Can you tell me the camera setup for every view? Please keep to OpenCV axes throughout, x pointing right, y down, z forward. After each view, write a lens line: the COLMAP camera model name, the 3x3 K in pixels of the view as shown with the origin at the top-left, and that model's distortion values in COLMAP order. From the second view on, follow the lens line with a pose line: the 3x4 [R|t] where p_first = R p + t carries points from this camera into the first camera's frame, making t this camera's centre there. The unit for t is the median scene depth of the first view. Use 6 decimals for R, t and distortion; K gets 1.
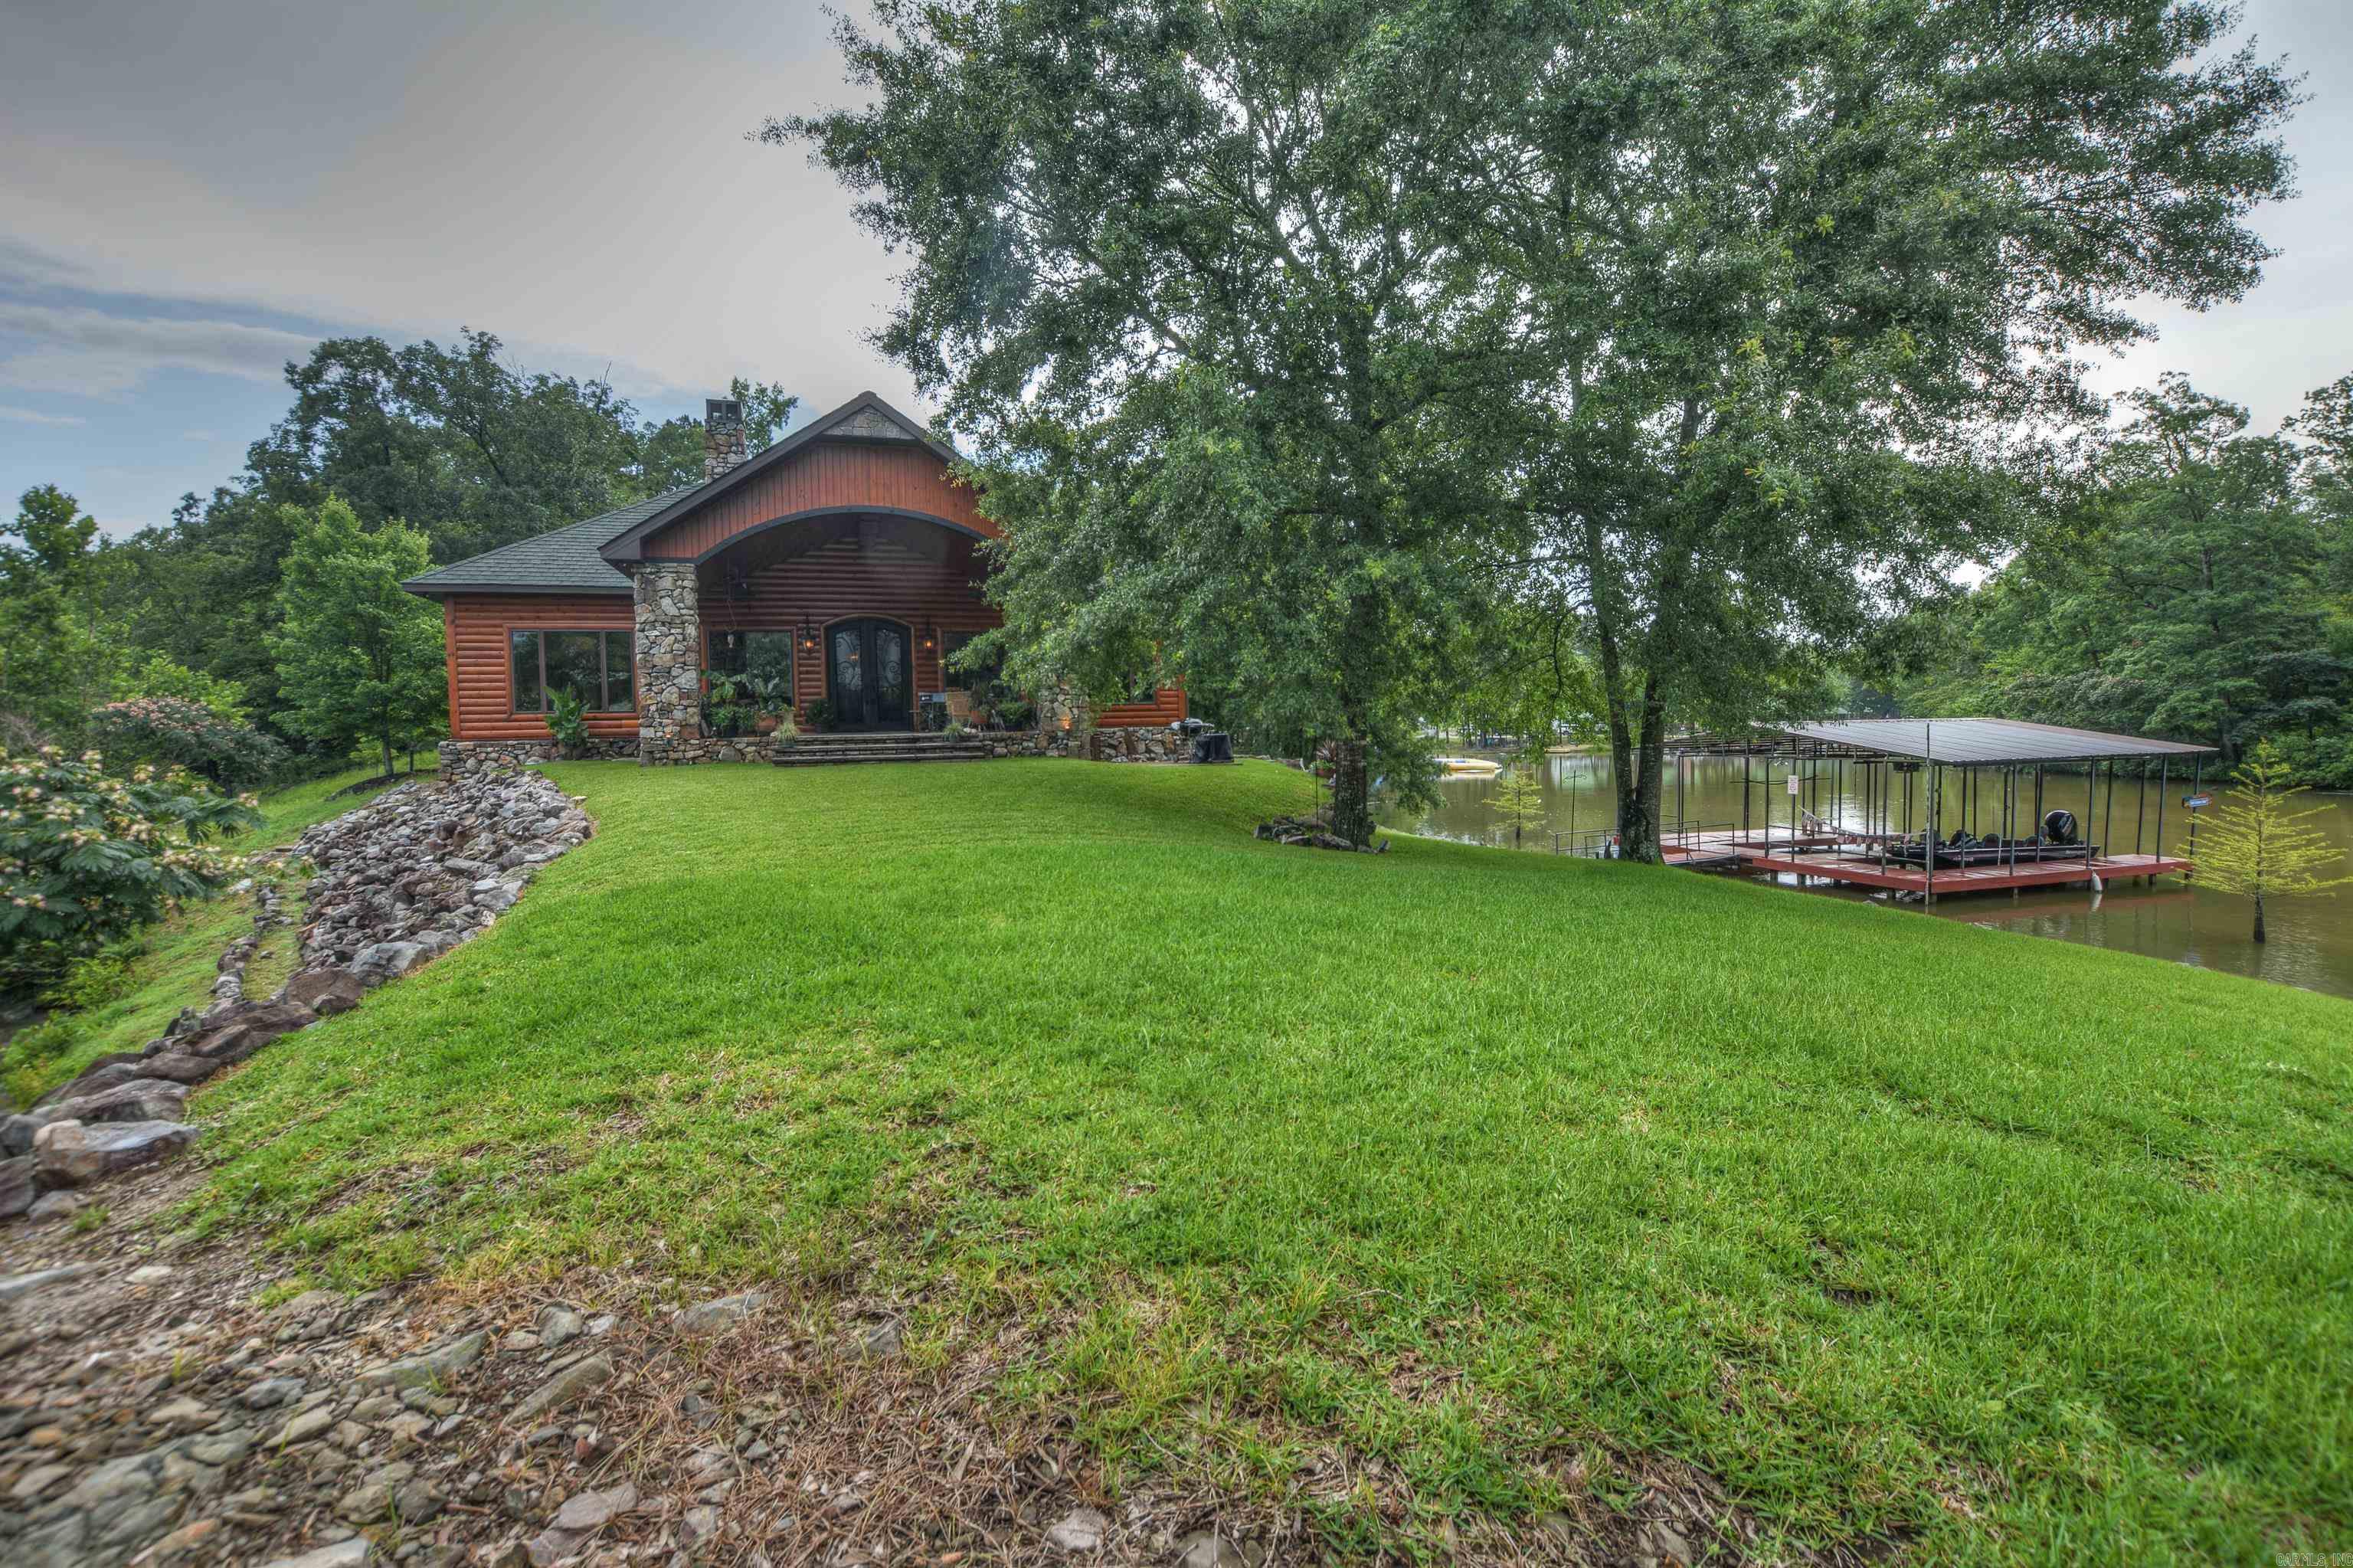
lens RADIAL K [[1036.9, 0, 1168.0], [0, 1036.9, 777.2], [0, 0, 1]] dist [-0.035971, 0.005490]
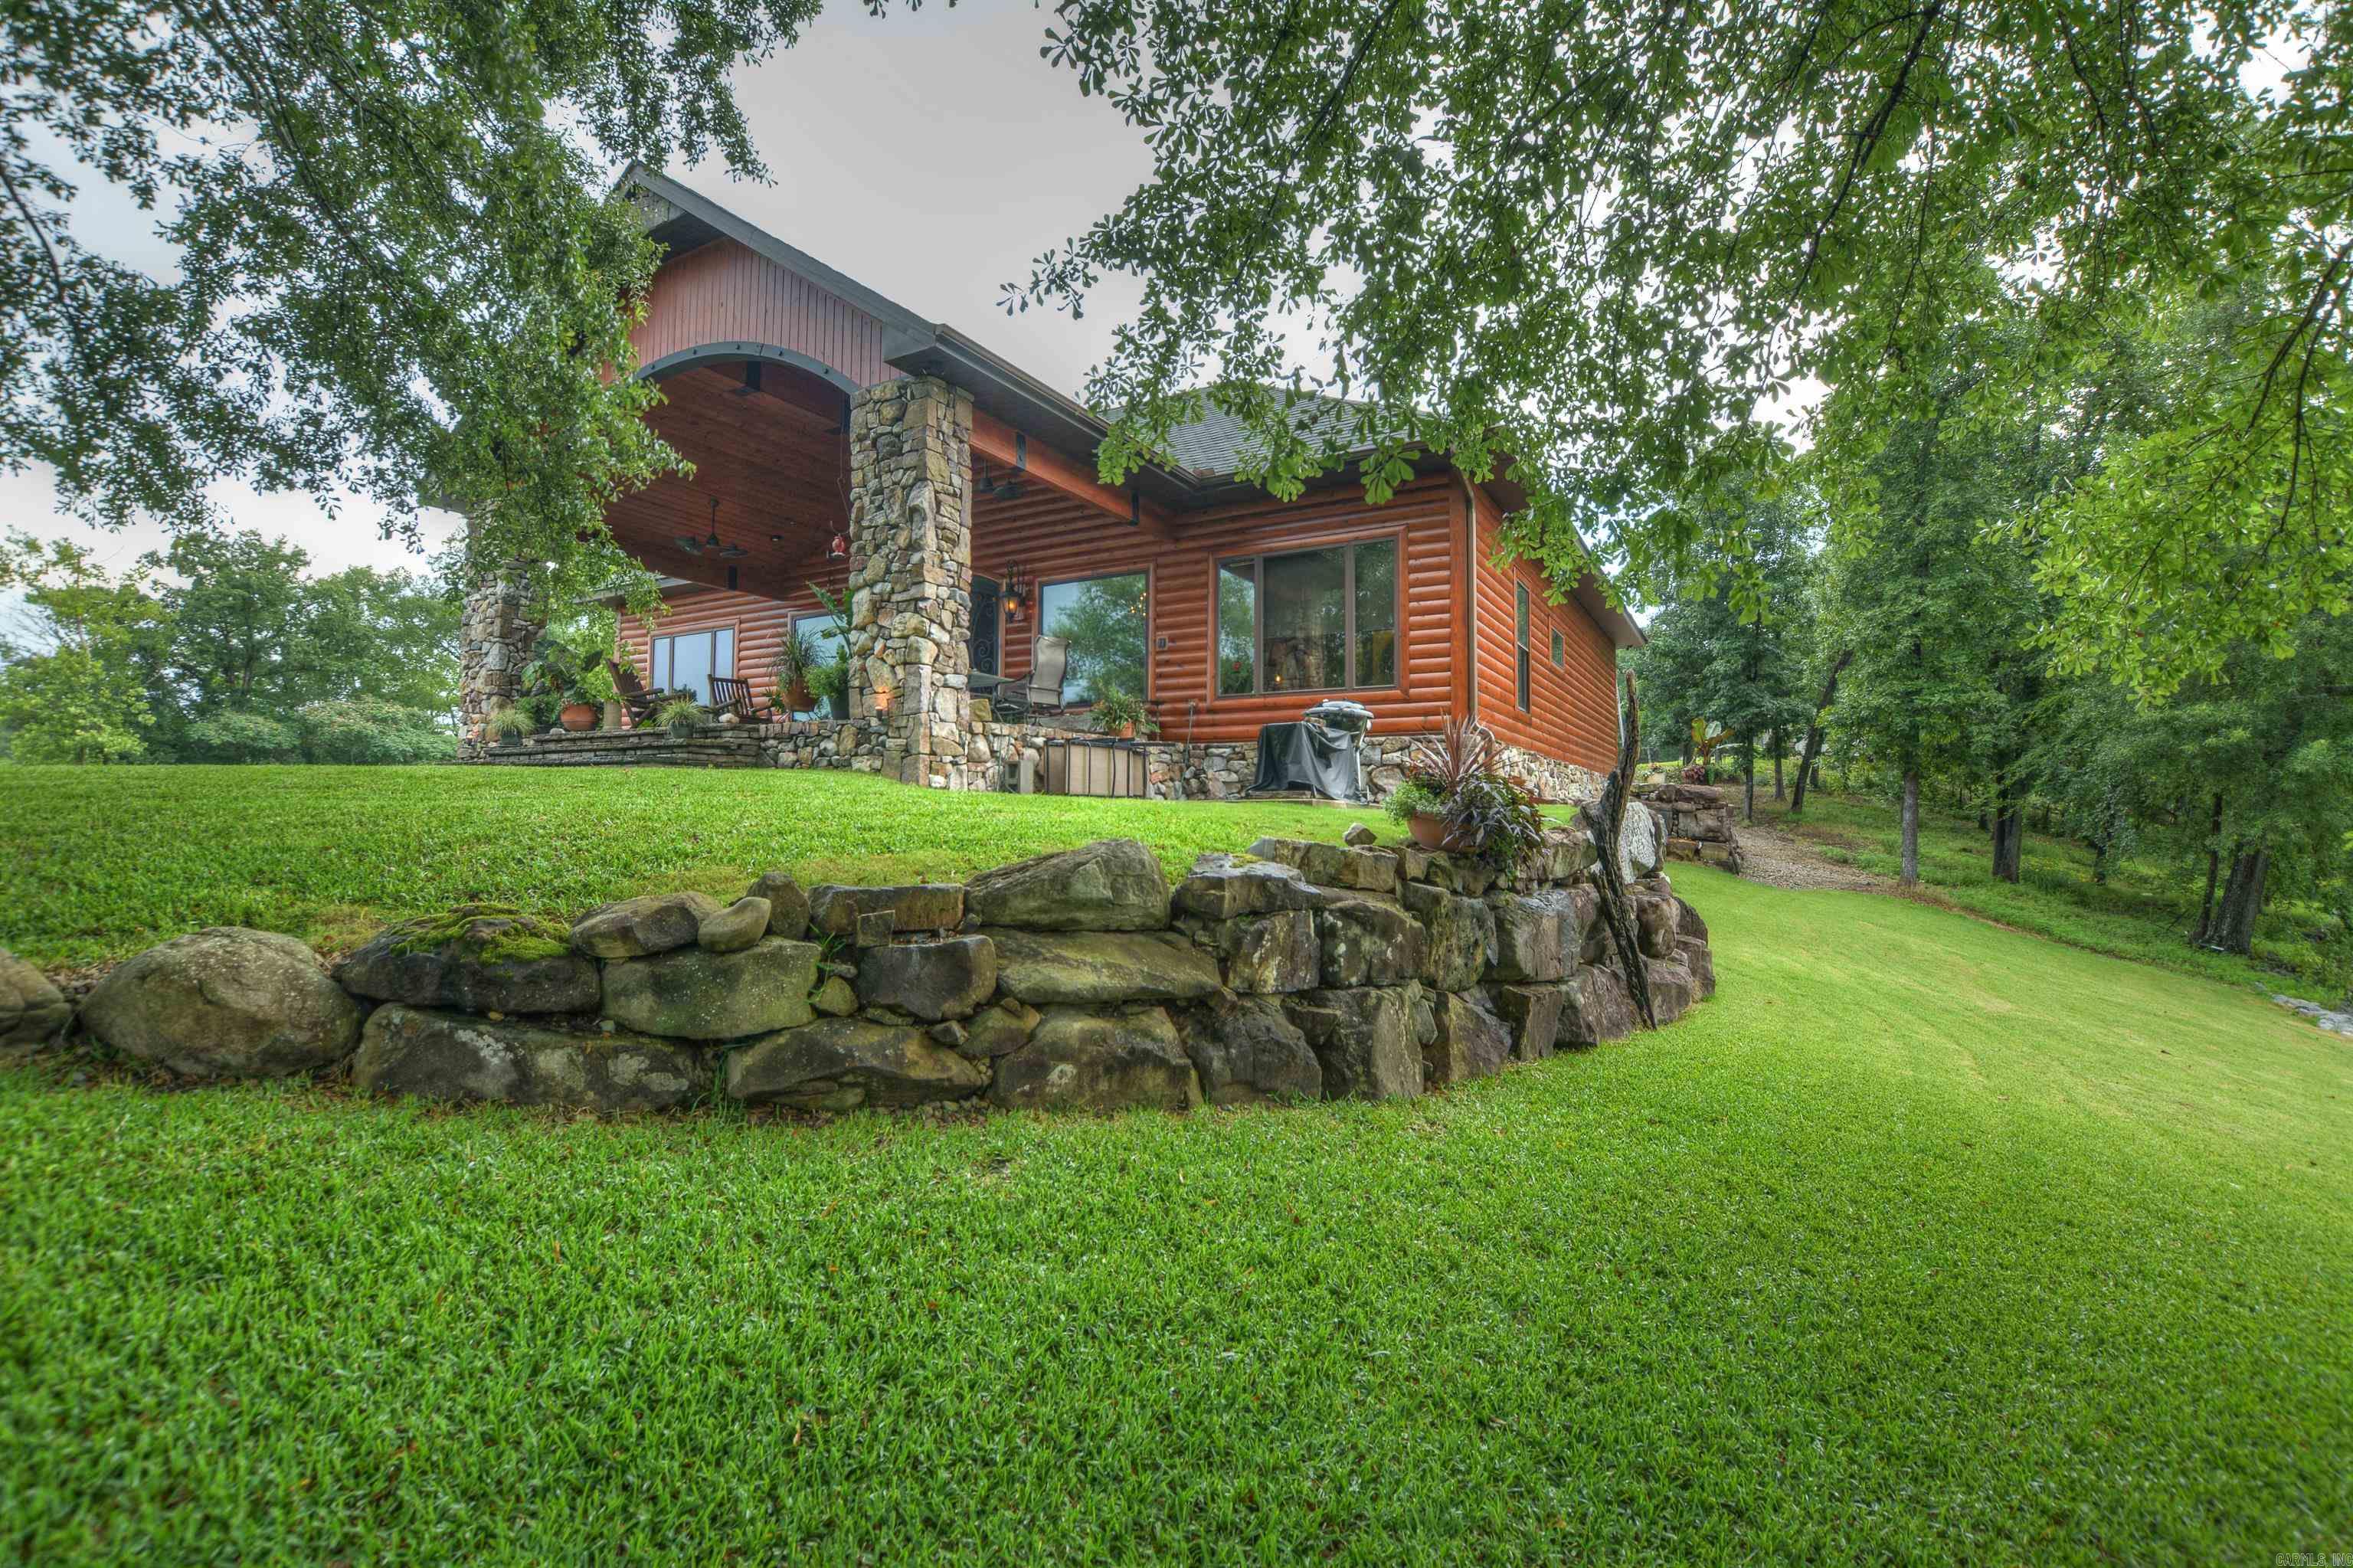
lens RADIAL K [[1036.9, 0, 1168.0], [0, 1036.9, 777.2], [0, 0, 1]] dist [-0.035971, 0.005490]
pose [[0.675604, -0.005801, -0.737242, 0.265435], [-0.056017, 0.996675, -0.059177, 0.002245], [0.735133, 0.081278, 0.673032, 0.634854]]
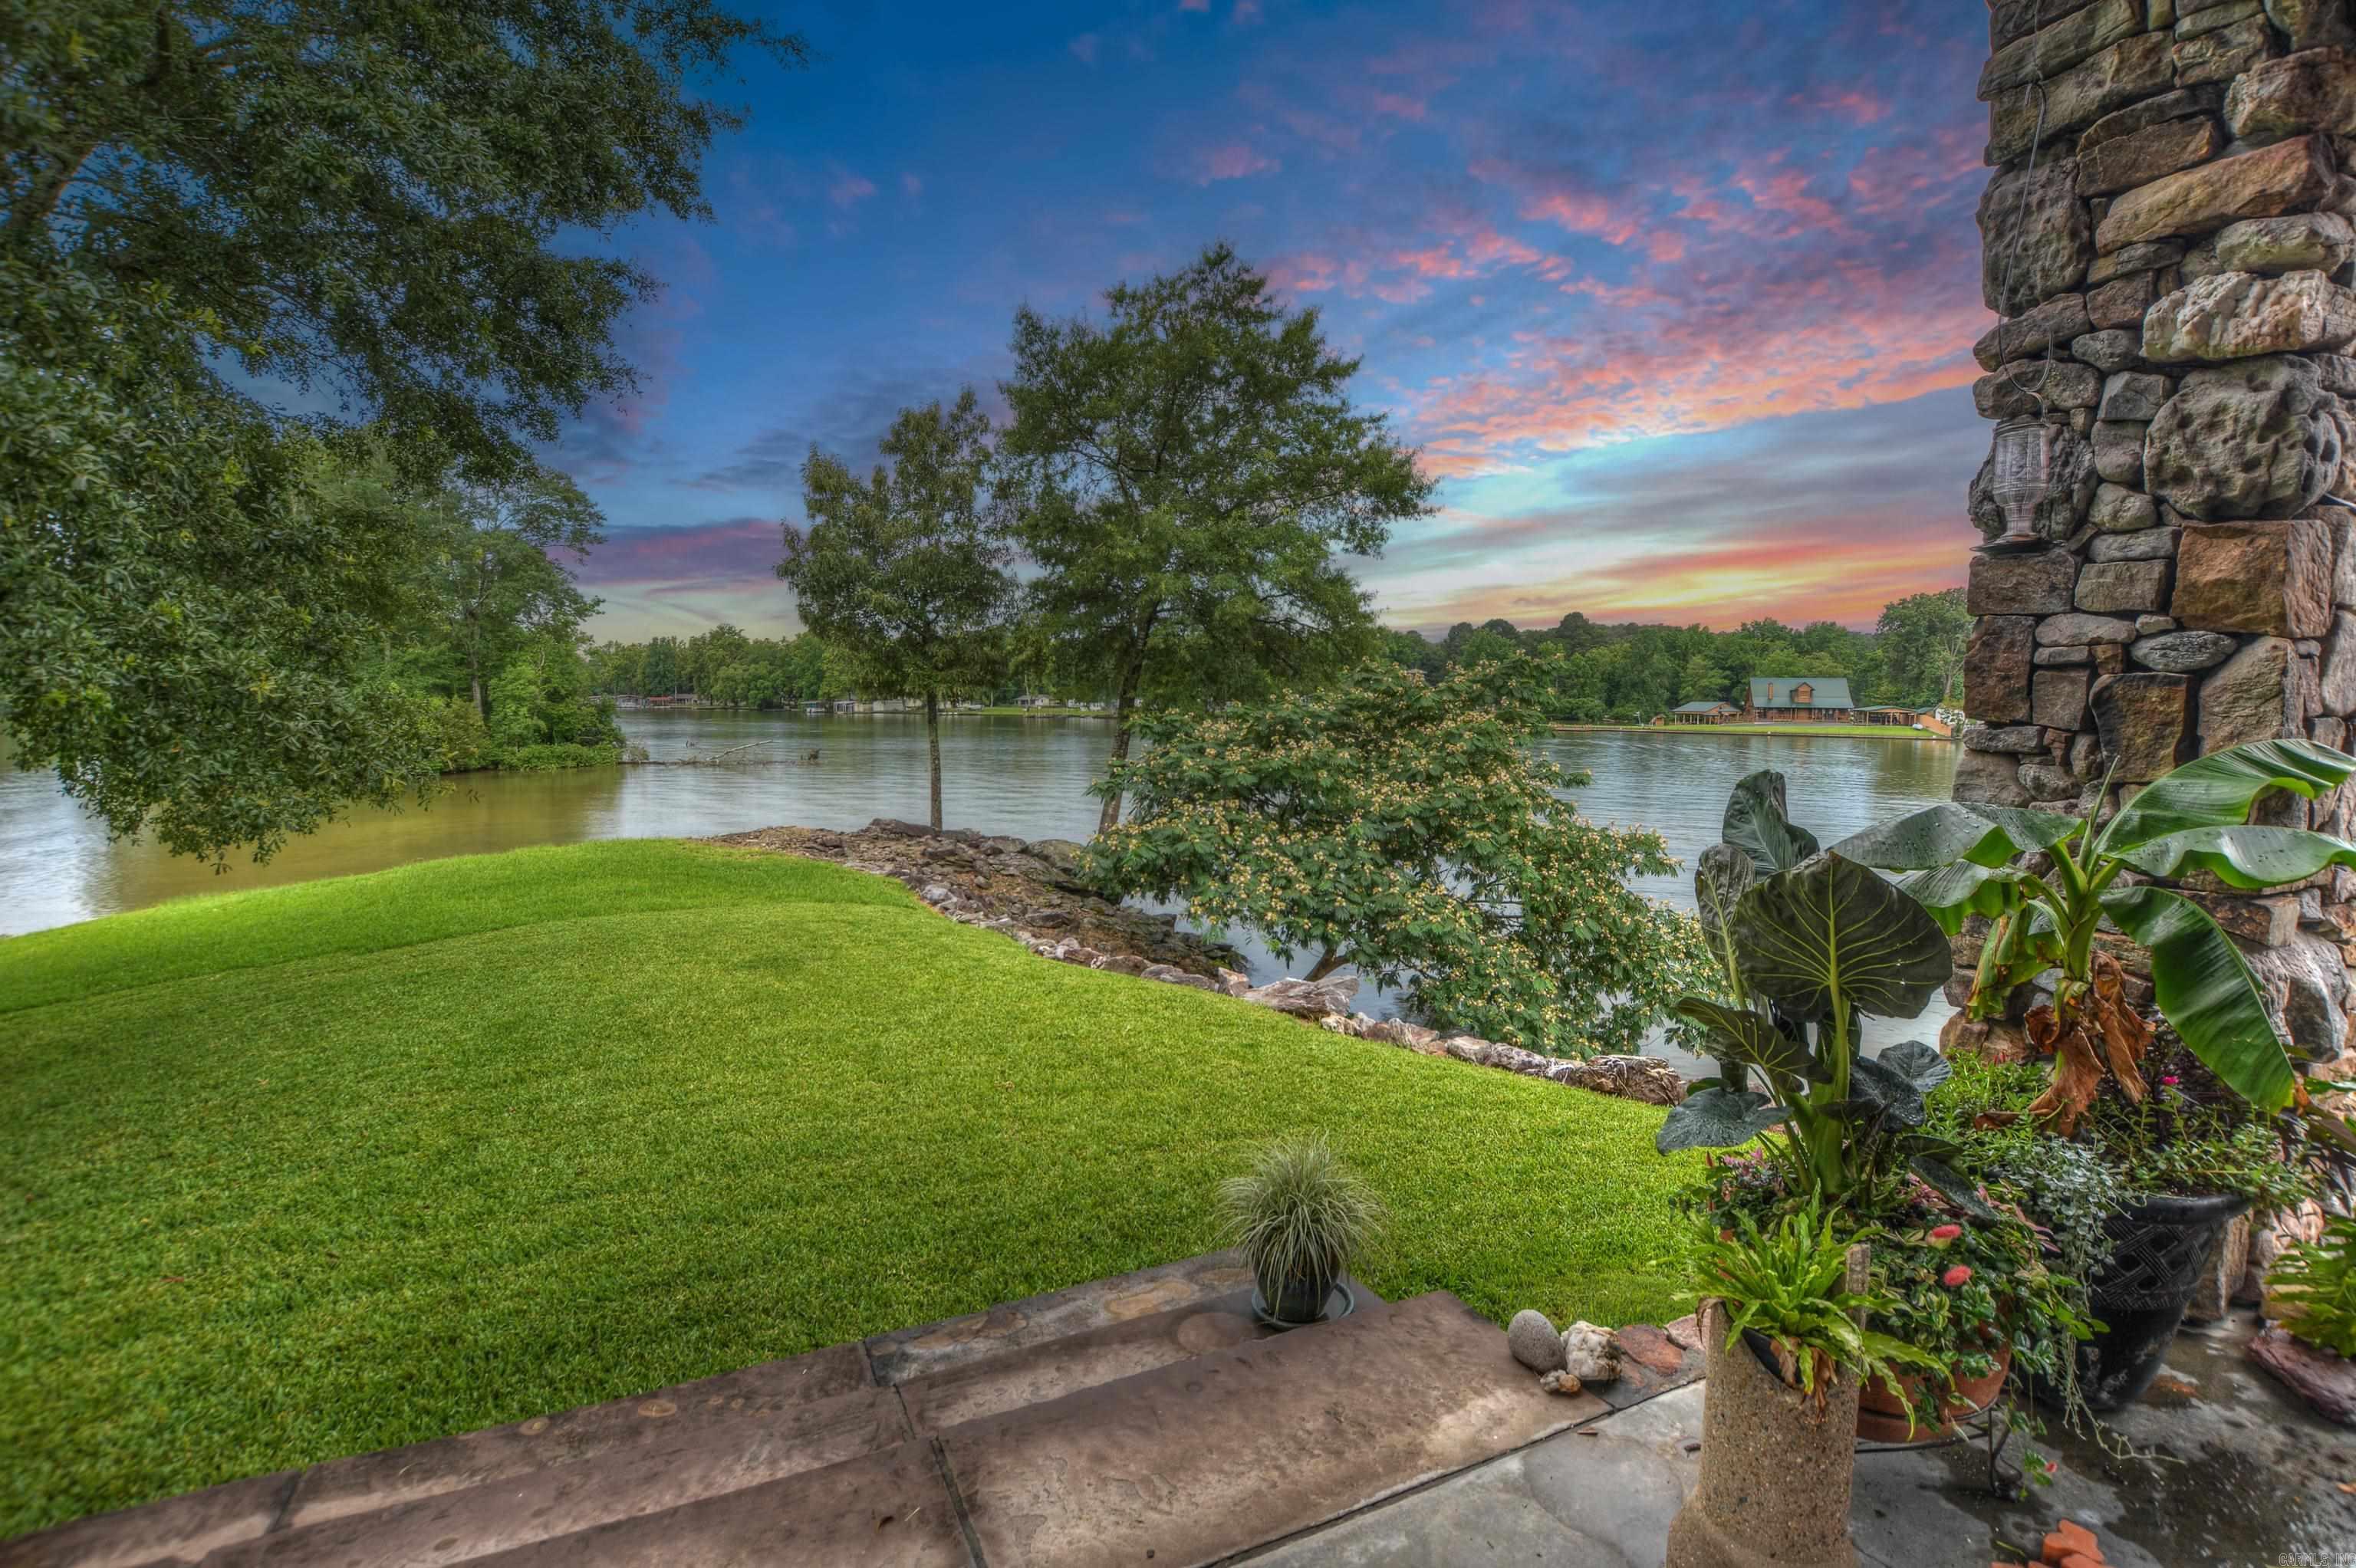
lens RADIAL K [[1062.9, 0, 1169.9], [0, 1062.9, 776.7], [0, 0, 1]] dist [-0.039862, 0.008634]
pose [[-0.990619, 0.021480, -0.134952, -0.238175], [0.004405, 0.992075, 0.125568, -0.086414], [0.136579, 0.123796, -0.982864, 0.817248]]
